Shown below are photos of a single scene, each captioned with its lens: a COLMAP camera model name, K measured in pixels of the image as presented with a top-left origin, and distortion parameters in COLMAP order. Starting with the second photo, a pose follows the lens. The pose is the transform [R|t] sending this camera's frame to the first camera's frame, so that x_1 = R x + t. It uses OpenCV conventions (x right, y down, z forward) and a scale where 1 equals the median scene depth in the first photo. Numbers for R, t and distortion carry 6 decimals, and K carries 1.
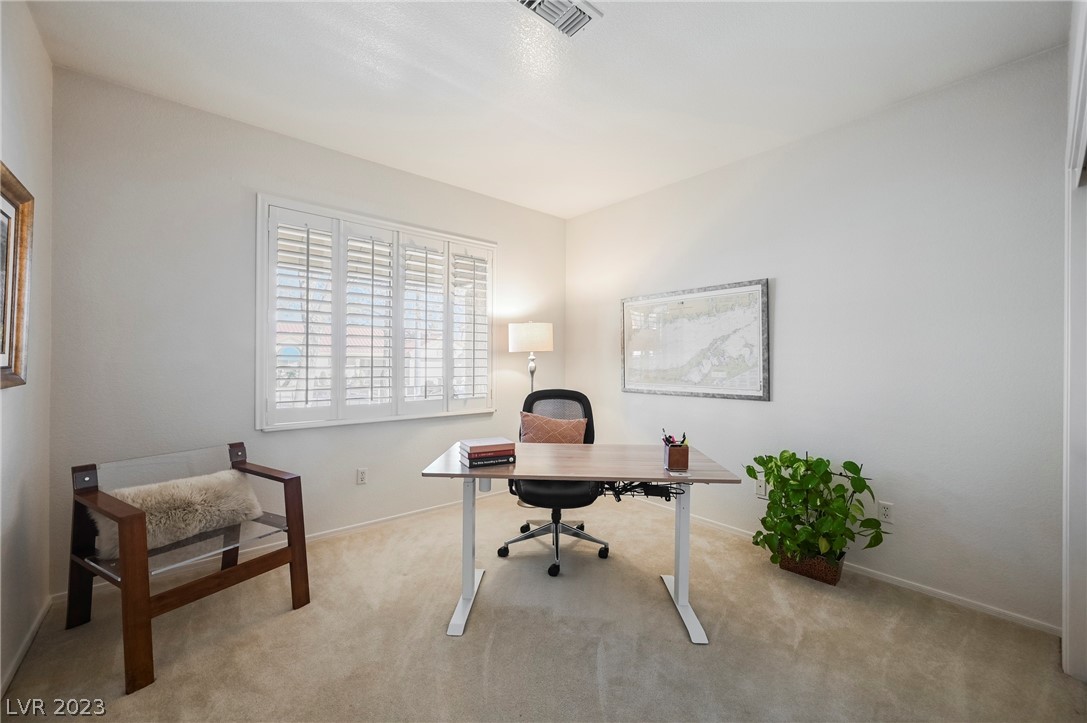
lens RADIAL K [[427.3, 0, 541.2], [0, 427.3, 361.0], [0, 0, 1]] dist [0.000662, 0.000172]
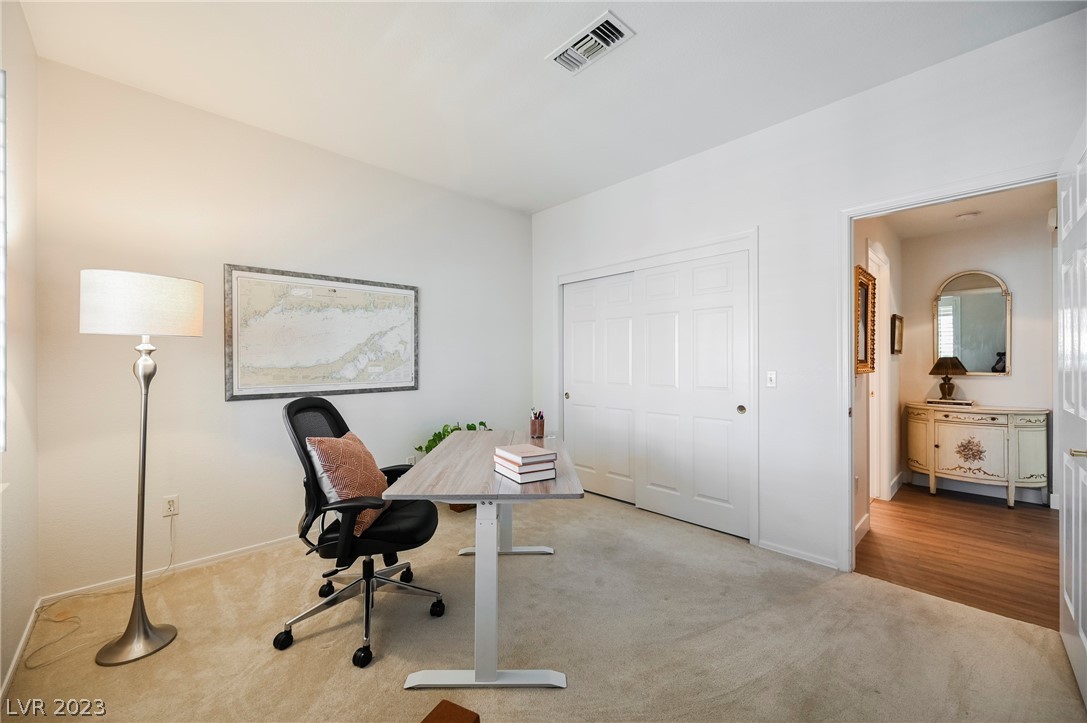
lens RADIAL K [[427.3, 0, 541.2], [0, 427.3, 361.0], [0, 0, 1]] dist [0.000662, 0.000172]
pose [[-0.056850, -0.004626, 0.998372, -0.625778], [0.005128, 0.999975, 0.004926, 0.008789], [-0.998370, 0.005400, -0.056825, 0.665178]]
